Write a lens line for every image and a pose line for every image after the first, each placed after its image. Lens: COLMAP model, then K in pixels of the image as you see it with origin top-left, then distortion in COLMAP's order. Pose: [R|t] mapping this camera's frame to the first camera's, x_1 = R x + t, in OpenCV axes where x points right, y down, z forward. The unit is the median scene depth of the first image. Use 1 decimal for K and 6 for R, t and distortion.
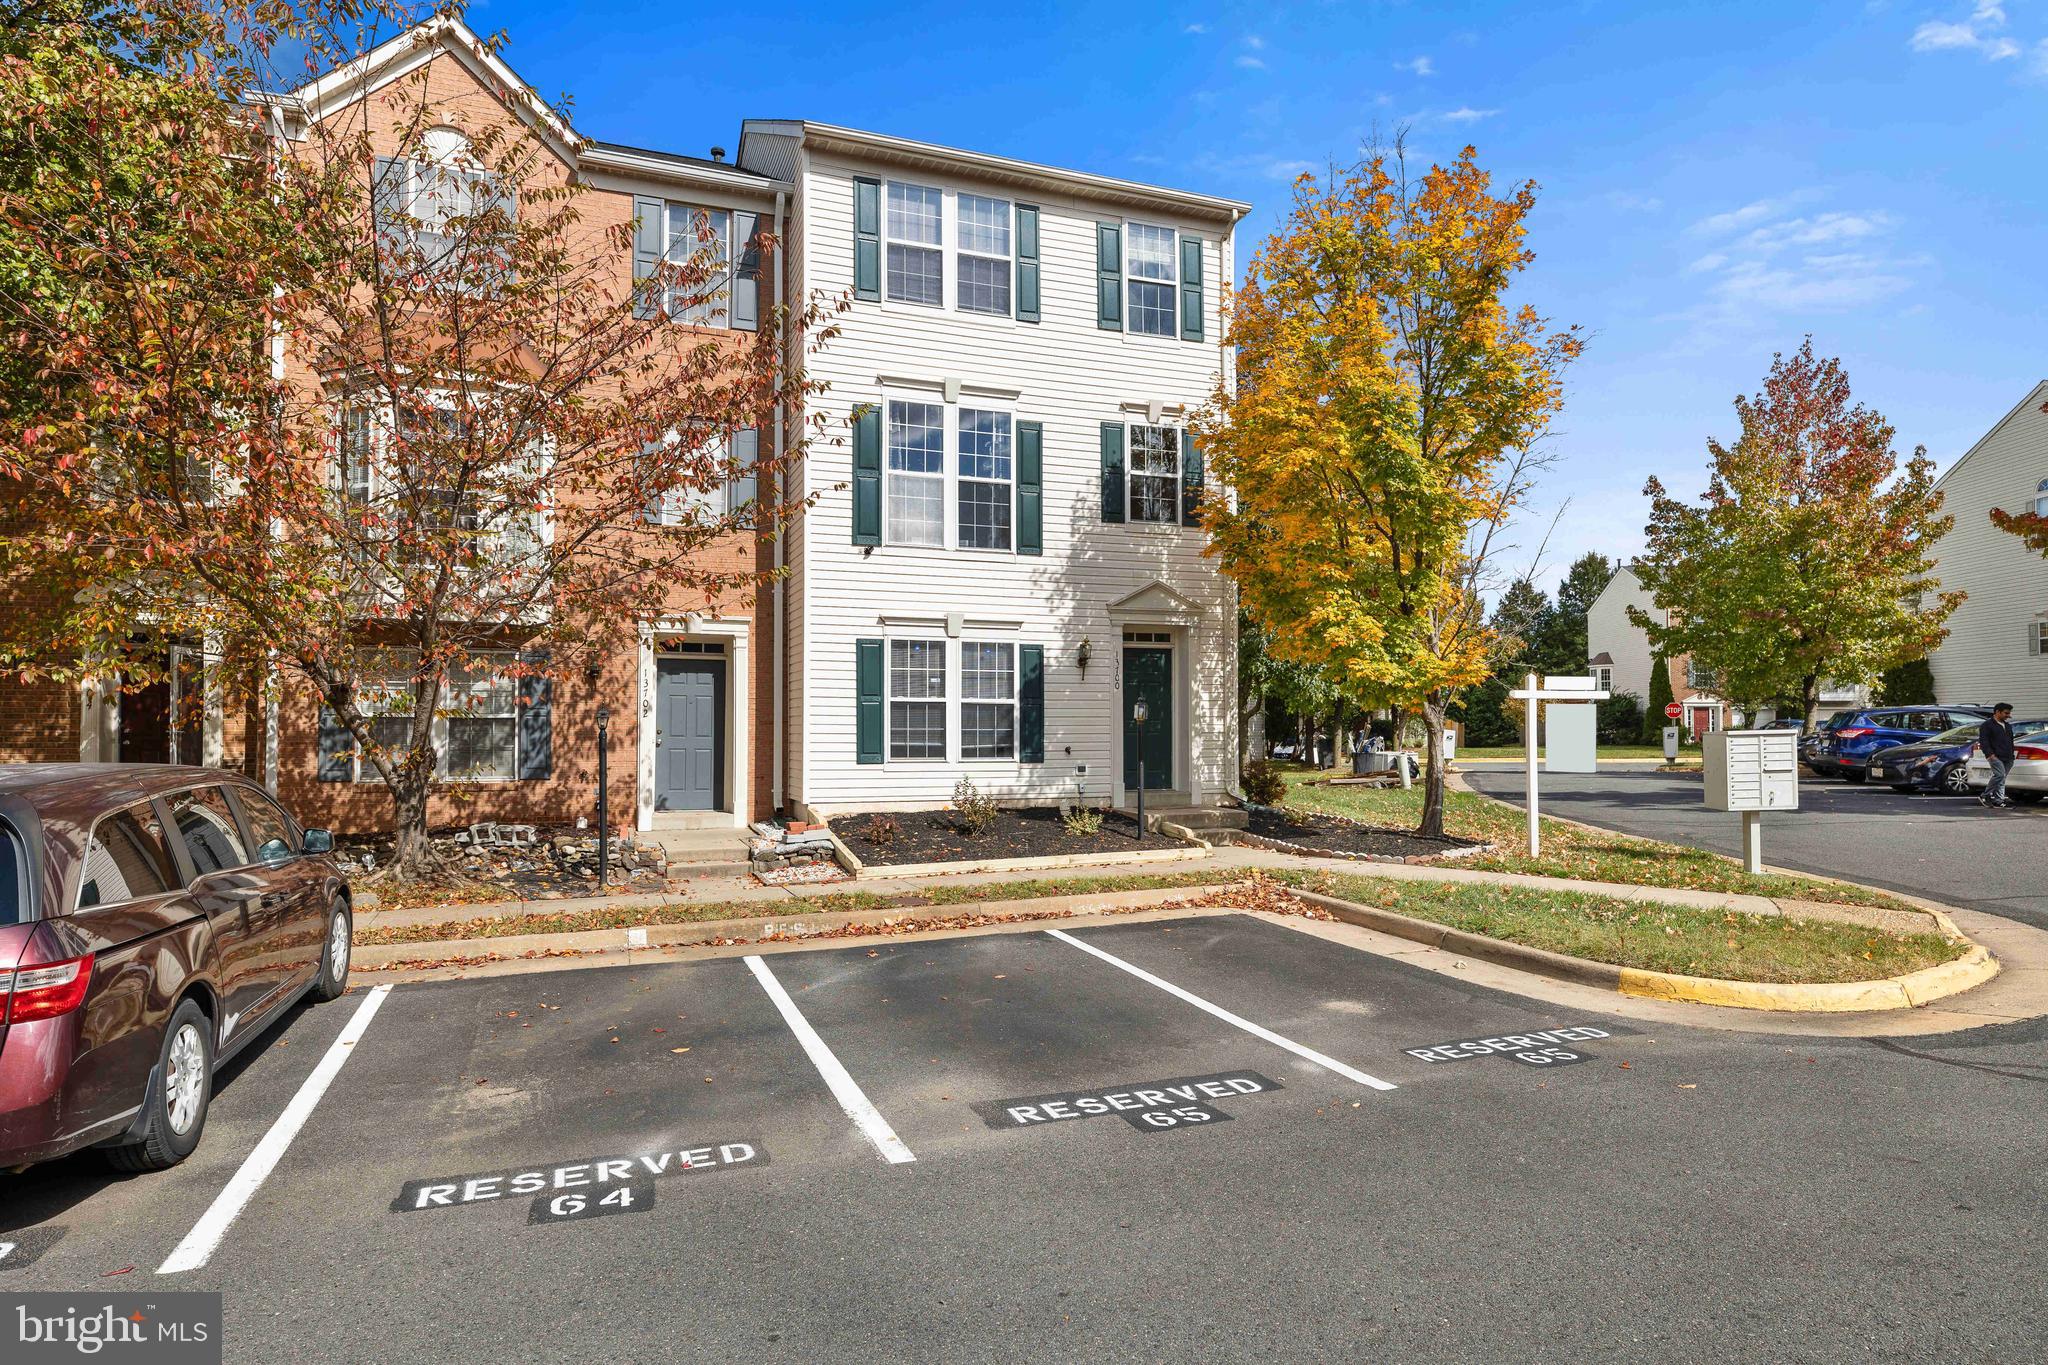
lens RADIAL K [[1172.1, 0, 1023.3], [0, 1172.1, 673.2], [0, 0, 1]] dist [-0.001653, -0.001728]
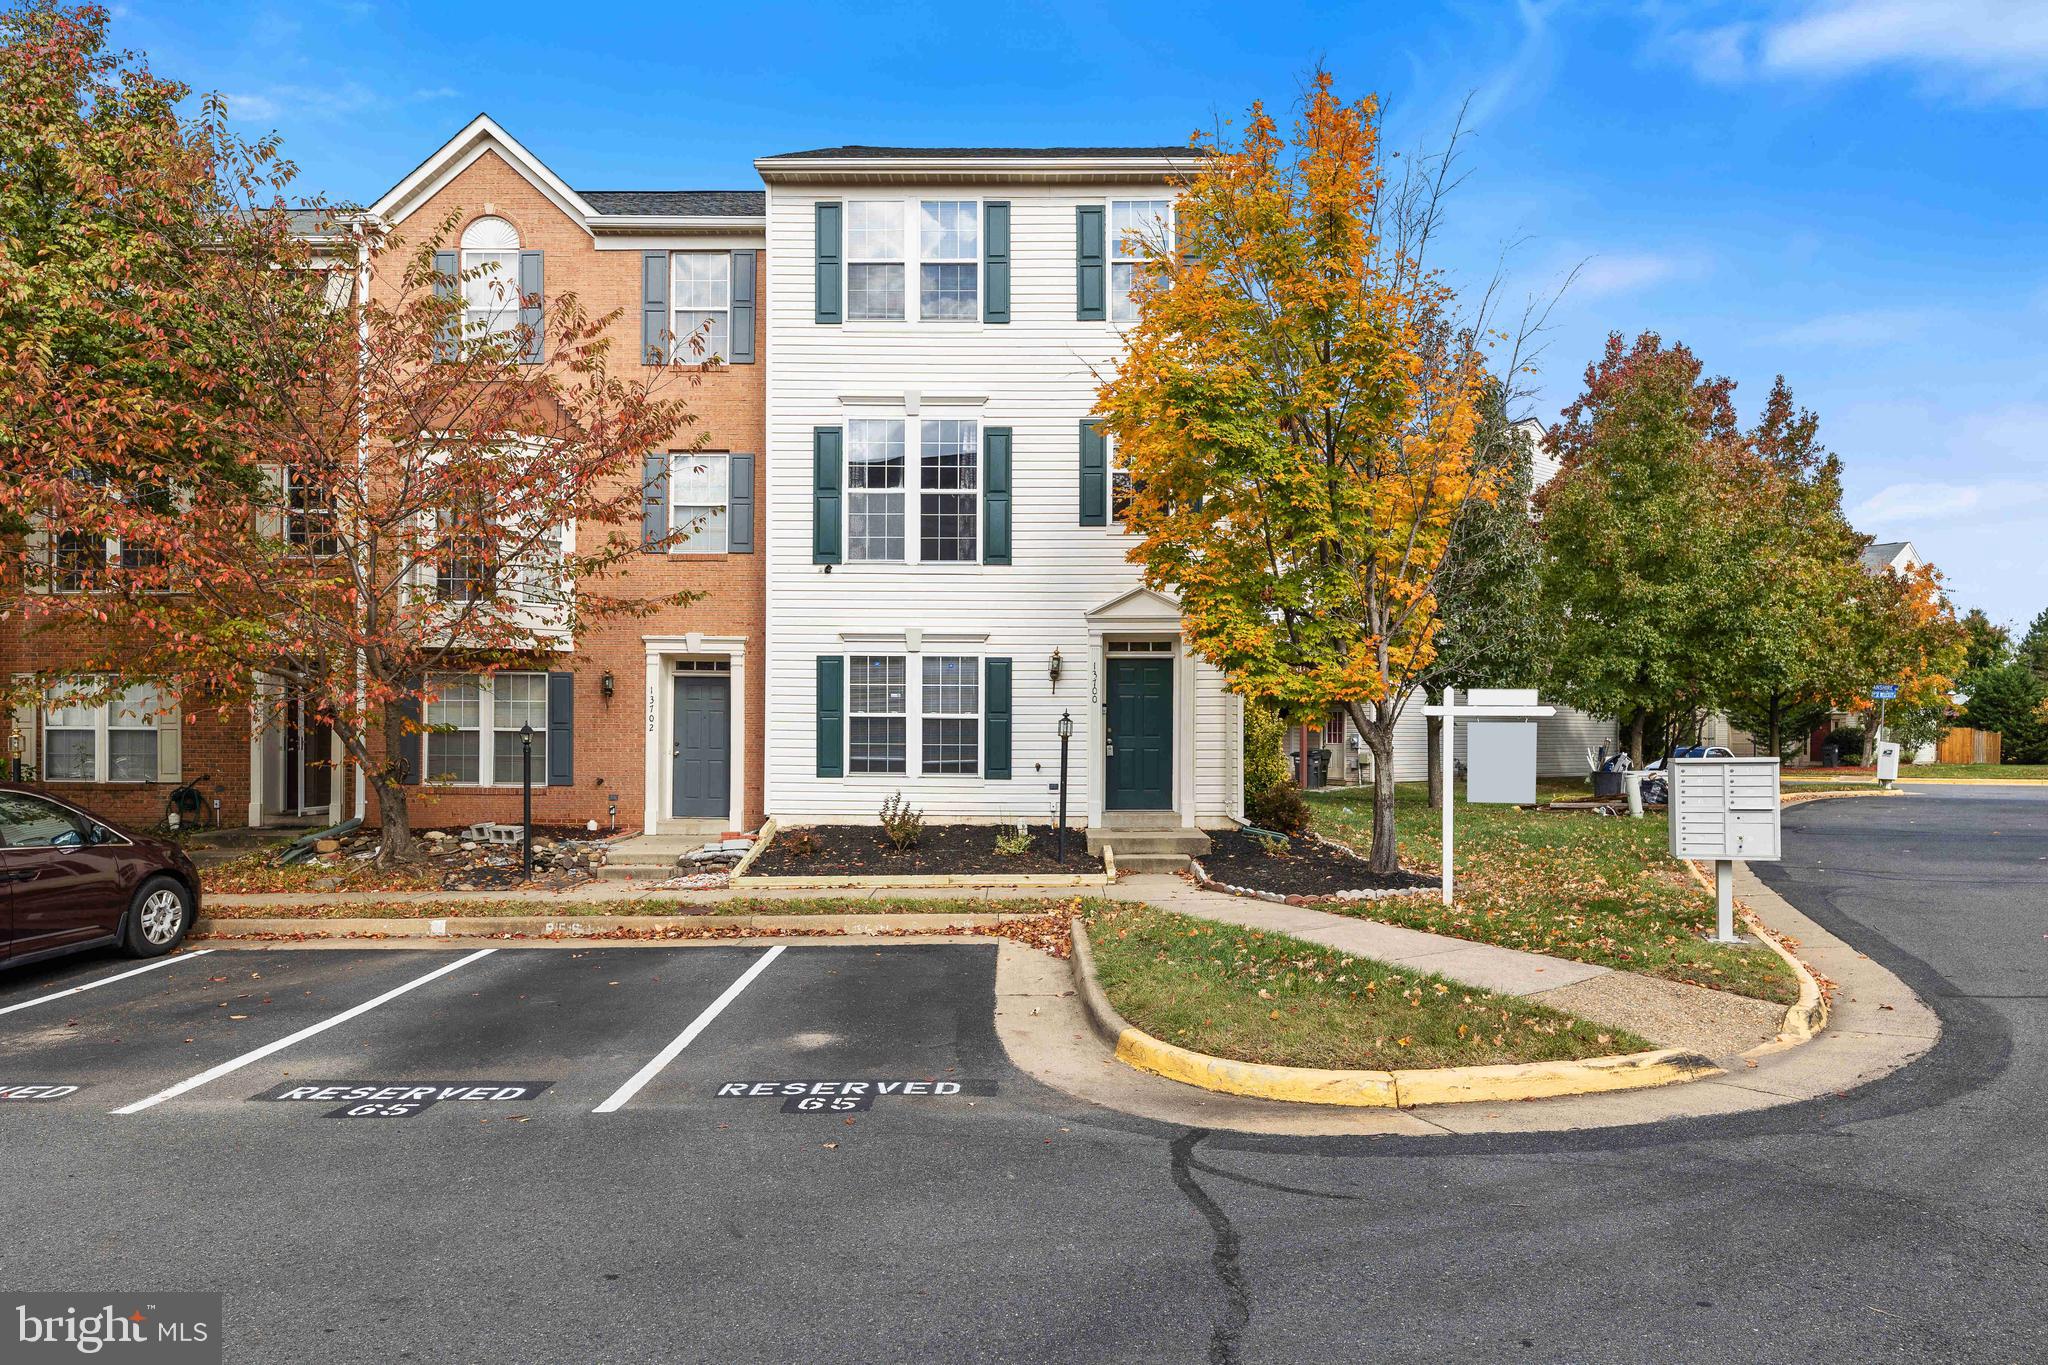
lens RADIAL K [[1243.4, 0, 1023.8], [0, 1243.4, 699.2], [0, 0, 1]] dist [-0.005390, 0.001350]
pose [[0.929359, -0.004160, -0.369154, 0.432893], [0.012101, 0.999742, 0.019197, -0.010102], [0.368979, -0.022308, 0.929170, 0.052833]]
